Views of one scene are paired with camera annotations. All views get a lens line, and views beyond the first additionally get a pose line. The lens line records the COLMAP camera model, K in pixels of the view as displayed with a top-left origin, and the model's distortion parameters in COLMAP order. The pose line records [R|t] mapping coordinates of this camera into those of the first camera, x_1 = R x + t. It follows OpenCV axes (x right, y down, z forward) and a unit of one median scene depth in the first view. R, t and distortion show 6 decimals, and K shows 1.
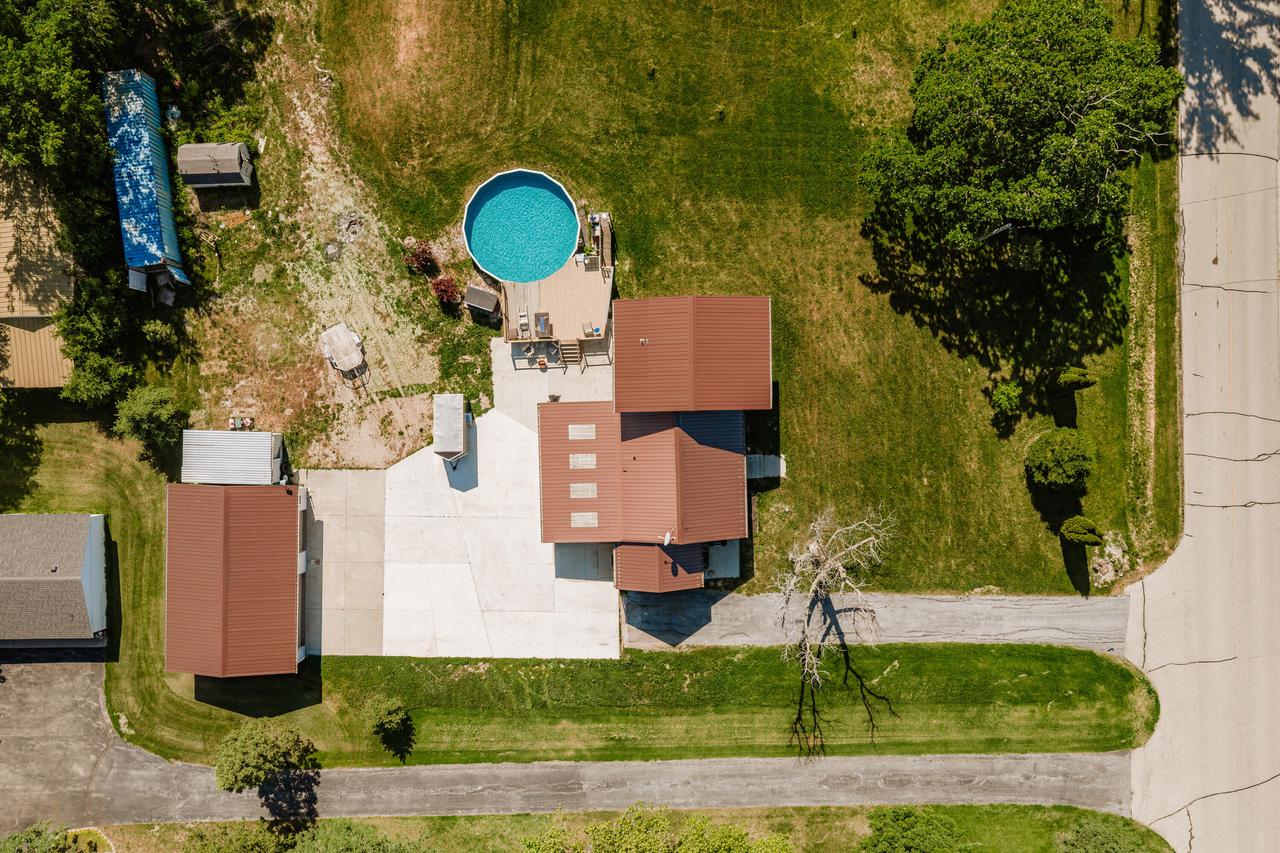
lens RADIAL K [[1114.1, 0, 640.0], [0, 1114.1, 426.5], [0, 0, 1]] dist [0.002844, -0.001343]
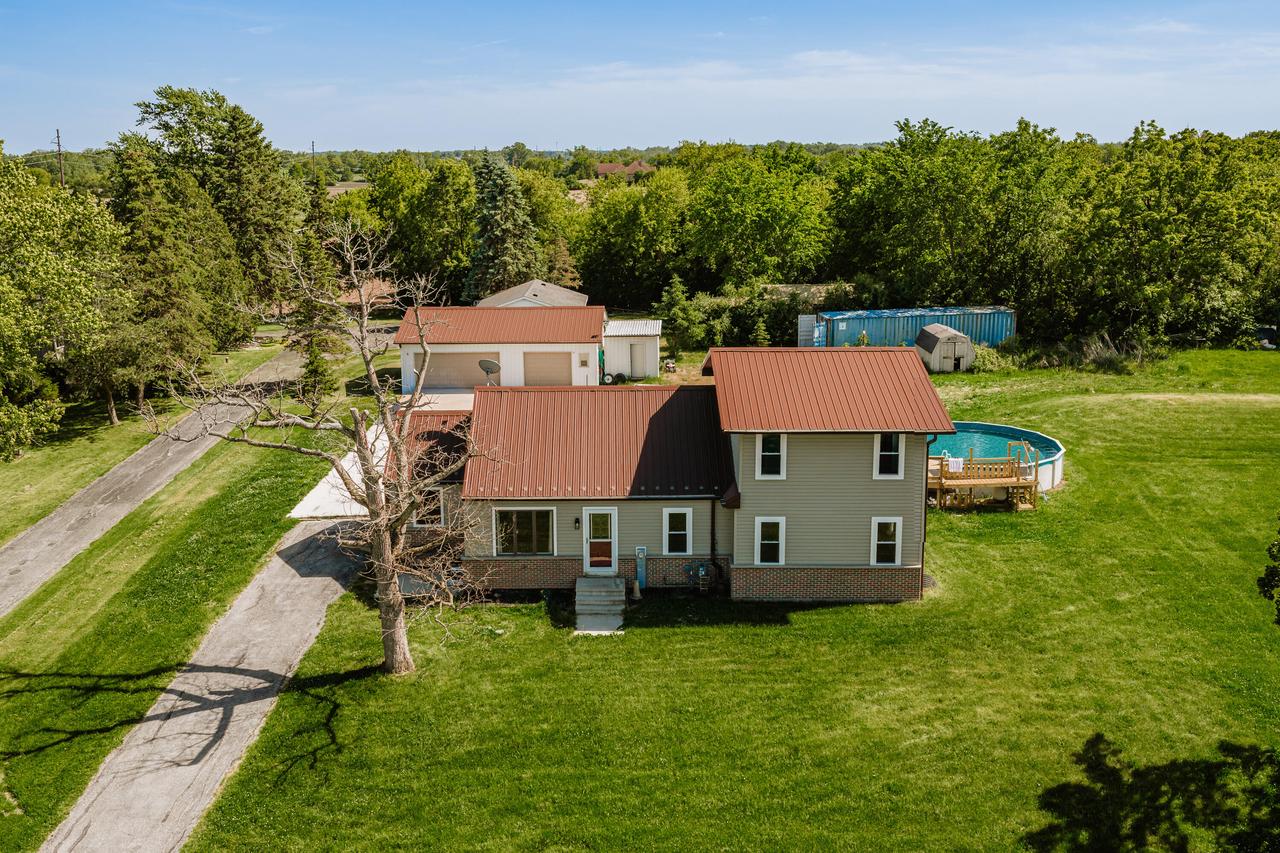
lens RADIAL K [[1118.5, 0, 601.4], [0, 1118.5, 334.6], [0, 0, 1]] dist [0.001714, -0.003014]
pose [[-0.035776, 0.162110, -0.986124, 0.547982], [-0.999359, -0.004241, 0.035559, 0.019713], [0.001582, 0.986764, 0.162158, 0.808671]]
